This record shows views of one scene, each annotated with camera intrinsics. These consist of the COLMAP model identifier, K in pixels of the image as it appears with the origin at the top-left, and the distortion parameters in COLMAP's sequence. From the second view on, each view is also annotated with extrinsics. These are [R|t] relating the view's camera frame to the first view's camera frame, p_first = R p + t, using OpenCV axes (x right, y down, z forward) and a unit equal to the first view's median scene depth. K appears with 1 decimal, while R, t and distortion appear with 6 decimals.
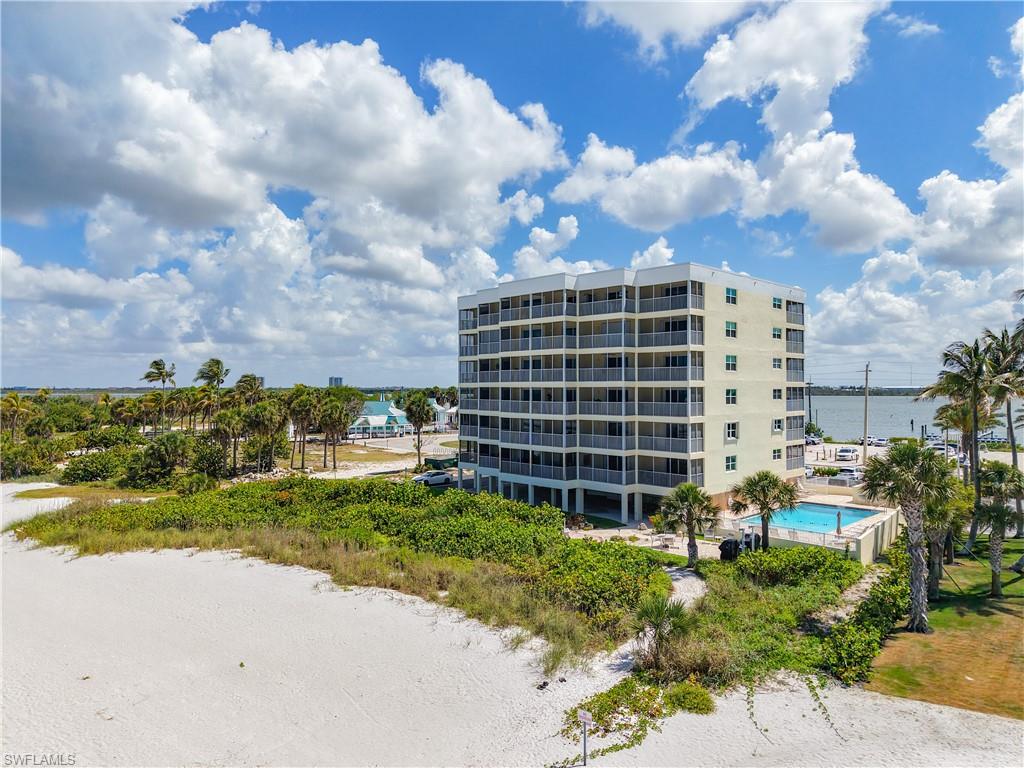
lens RADIAL K [[694.5, 0, 512.0], [0, 694.5, 384.0], [0, 0, 1]] dist [0.054160, -0.003284]
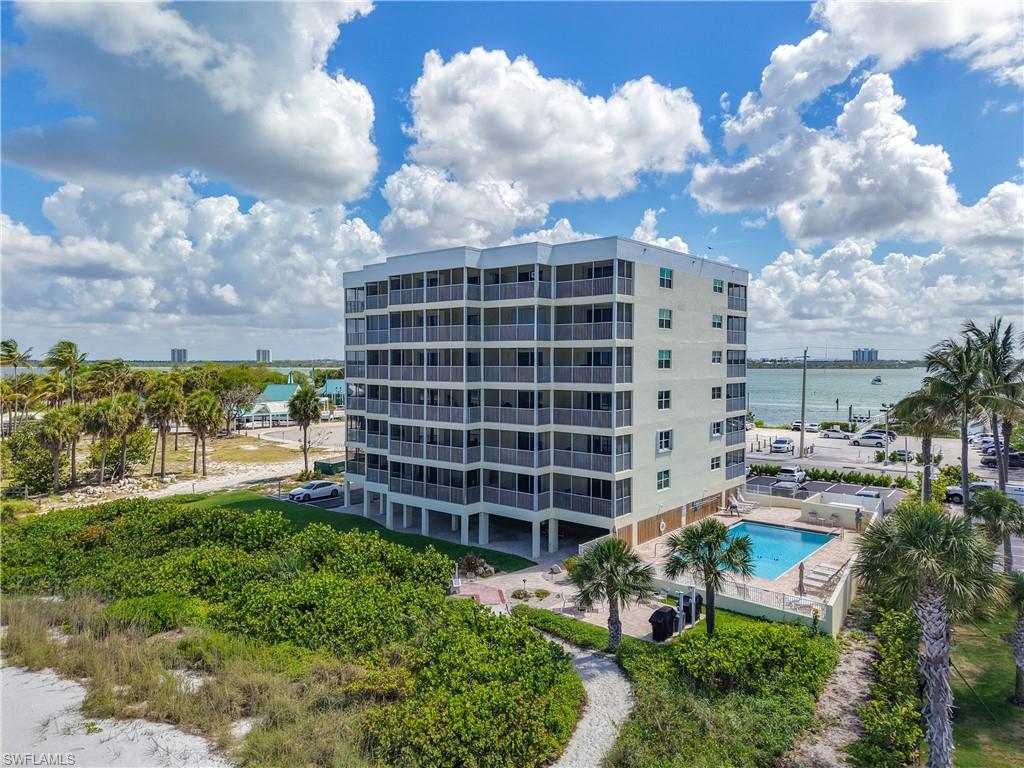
lens RADIAL K [[679.6, 0, 512.0], [0, 679.6, 384.0], [0, 0, 1]] dist [0.080334, -0.003911]
pose [[0.995987, -0.003610, 0.089420, 0.060527], [-0.000159, 0.999113, 0.042105, -0.035277], [-0.089493, -0.041950, 0.995104, 0.208862]]
